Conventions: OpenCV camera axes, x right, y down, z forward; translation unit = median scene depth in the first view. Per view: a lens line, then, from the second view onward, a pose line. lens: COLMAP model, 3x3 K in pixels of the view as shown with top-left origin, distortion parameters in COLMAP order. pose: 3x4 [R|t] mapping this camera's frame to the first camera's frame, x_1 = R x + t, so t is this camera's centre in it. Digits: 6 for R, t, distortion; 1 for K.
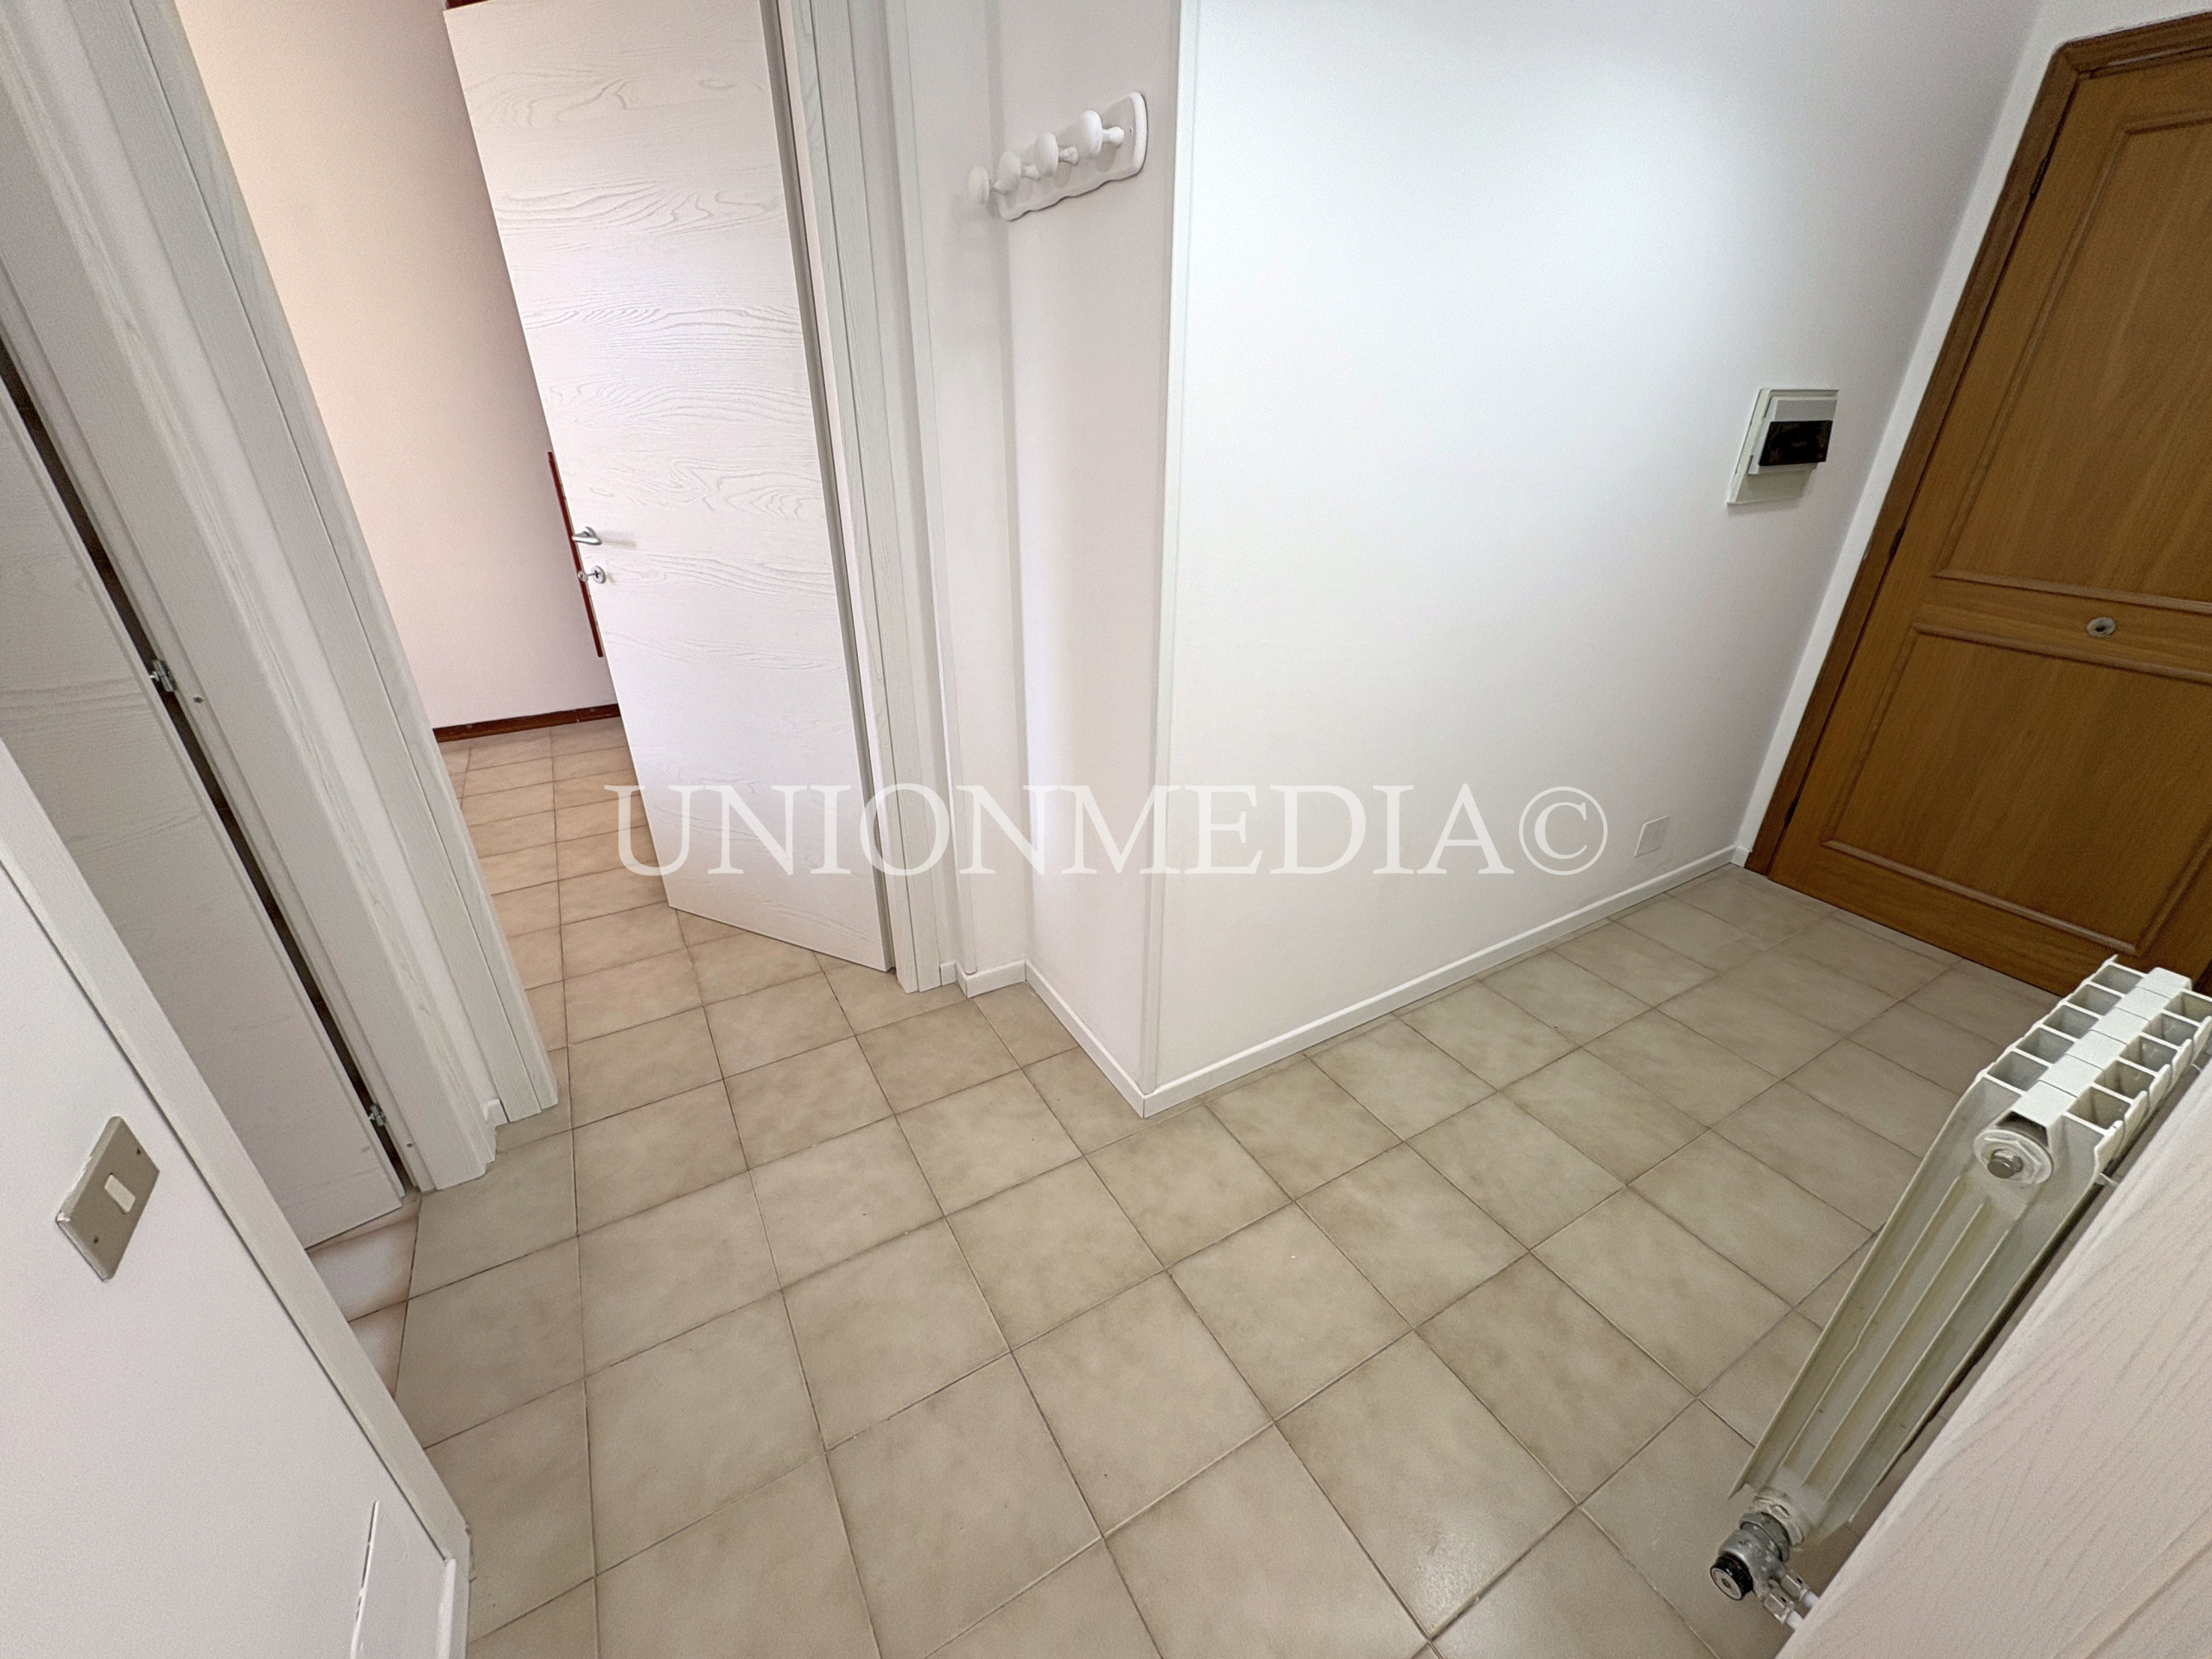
lens RADIAL K [[879.7, 0, 1104.9], [0, 879.7, 832.1], [0, 0, 1]] dist [-0.005494, 0.000995]
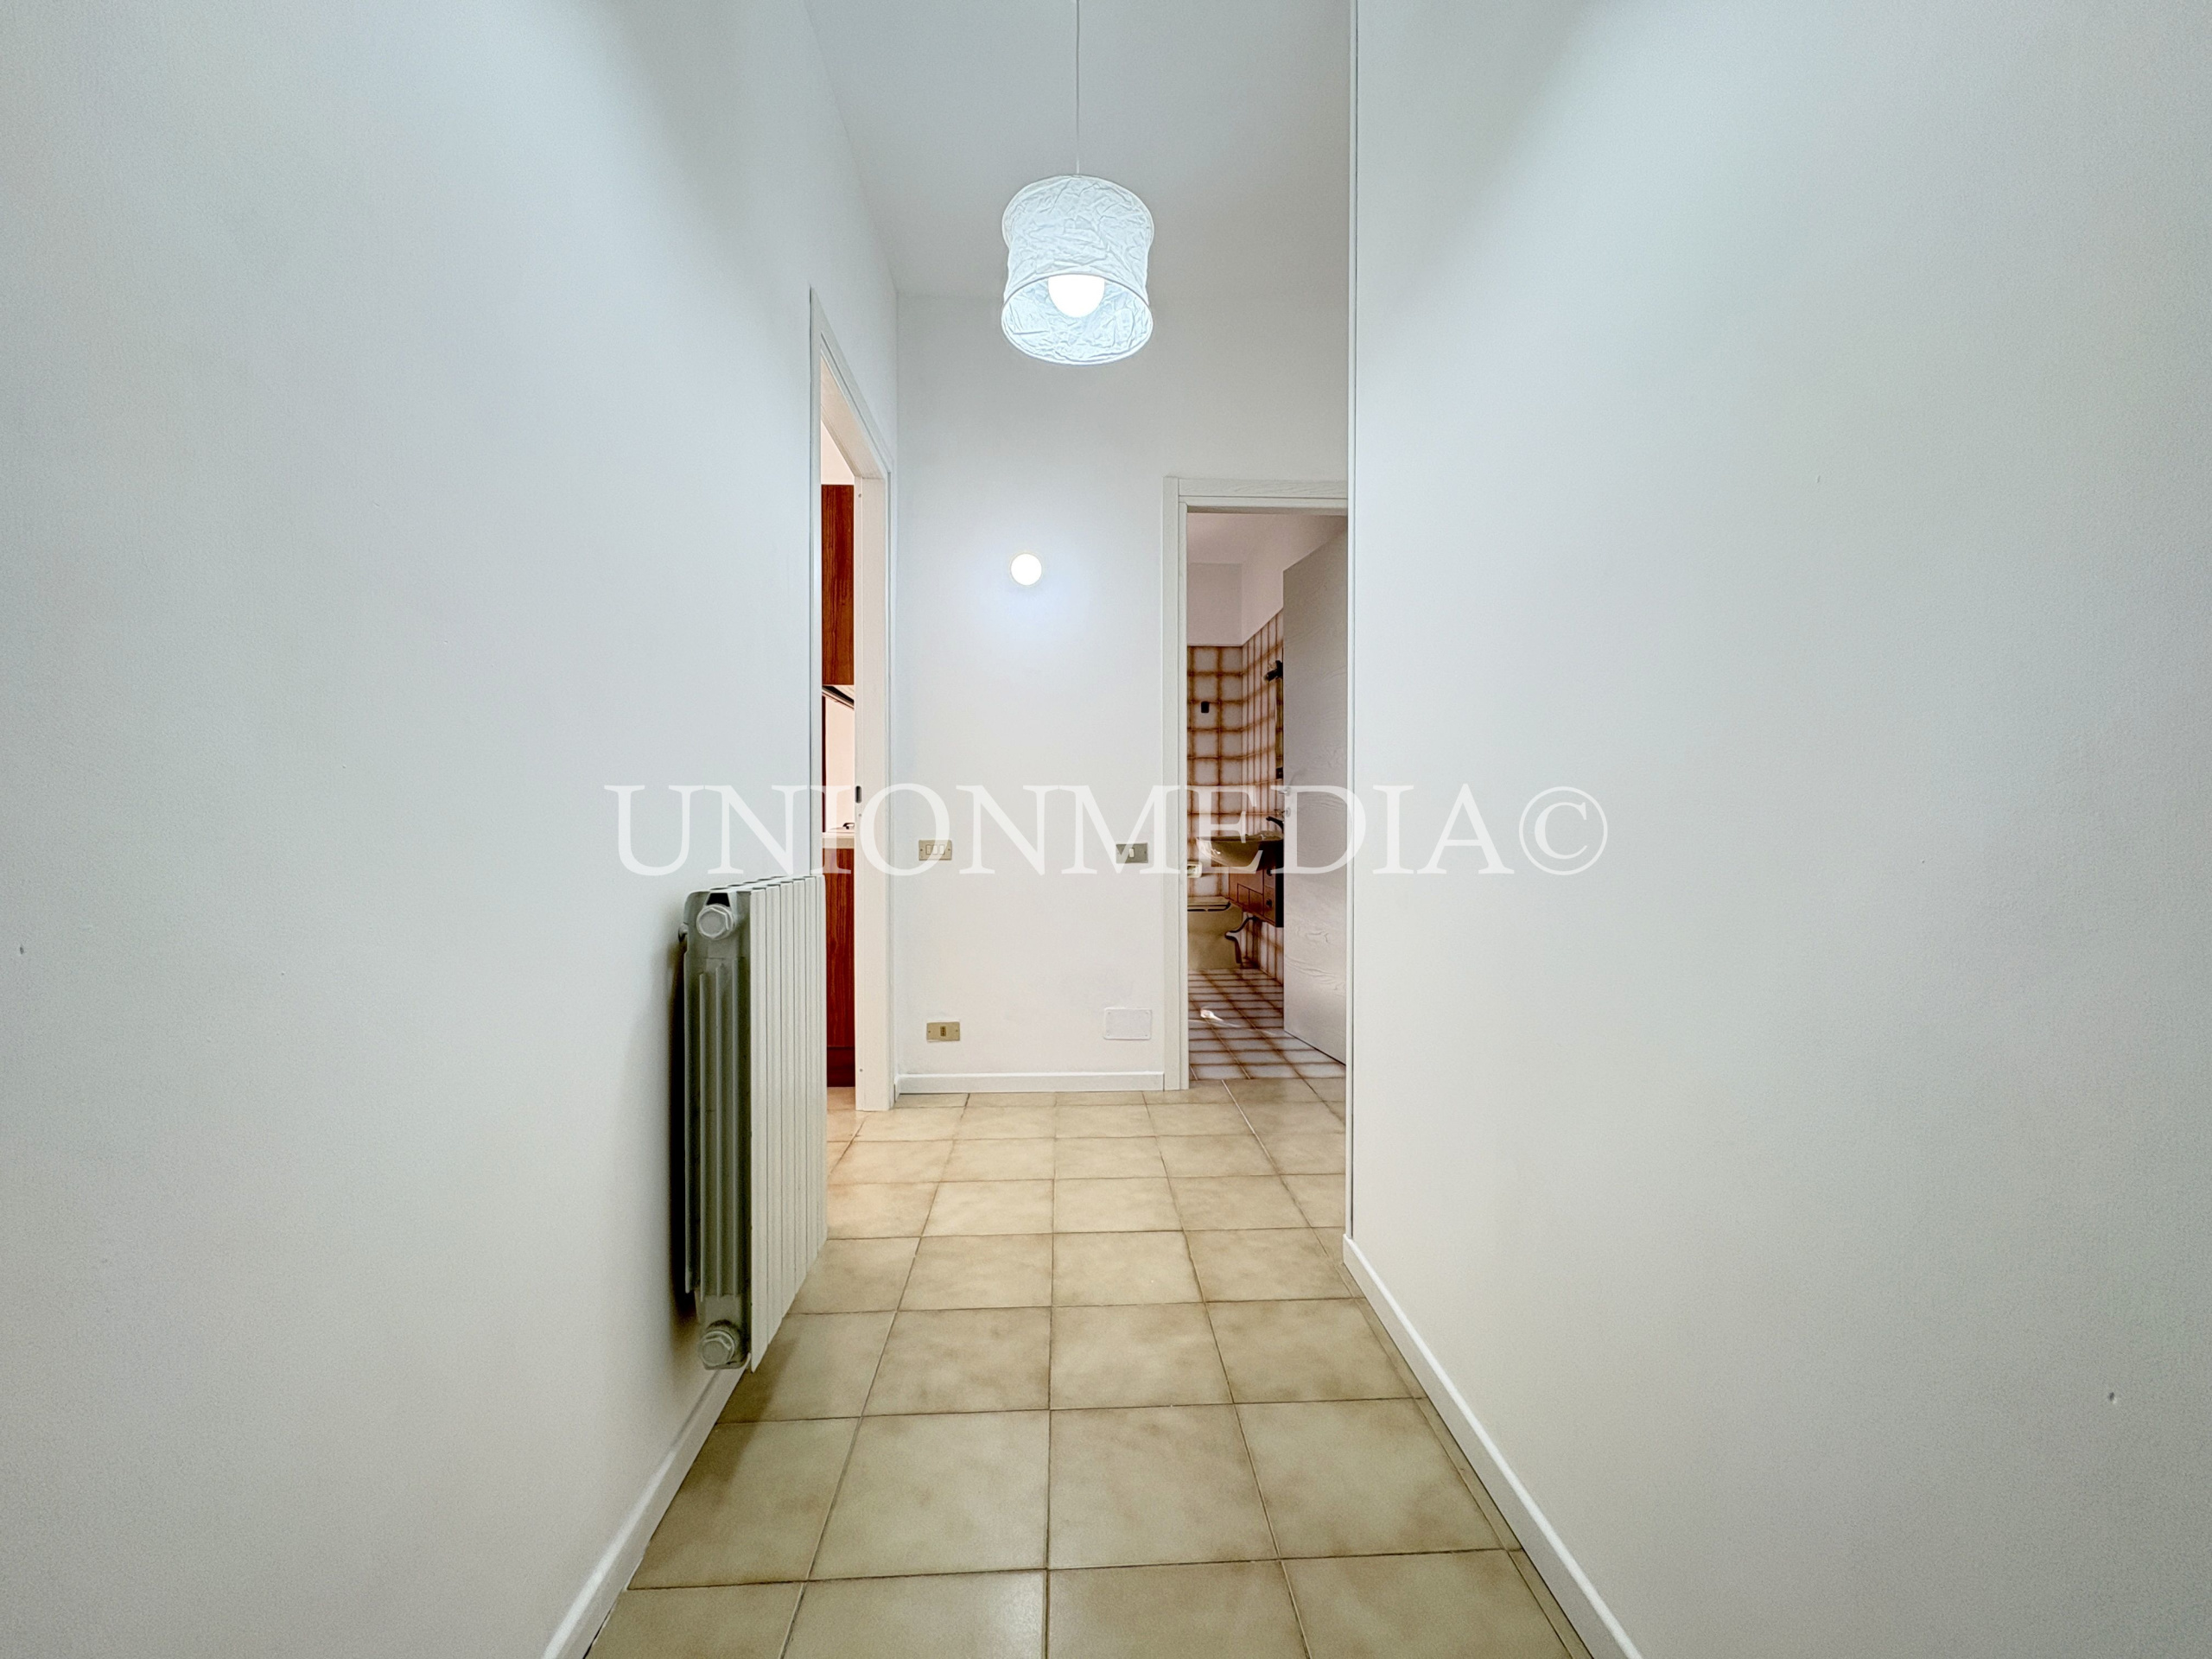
lens RADIAL K [[879.7, 0, 1105.3], [0, 879.7, 822.9], [0, 0, 1]] dist [-0.005494, 0.000995]
pose [[-0.459552, 0.001810, -0.888149, 1.264720], [-0.399596, 0.892646, 0.208580, -0.263509], [0.793180, 0.450755, -0.409494, 1.157321]]
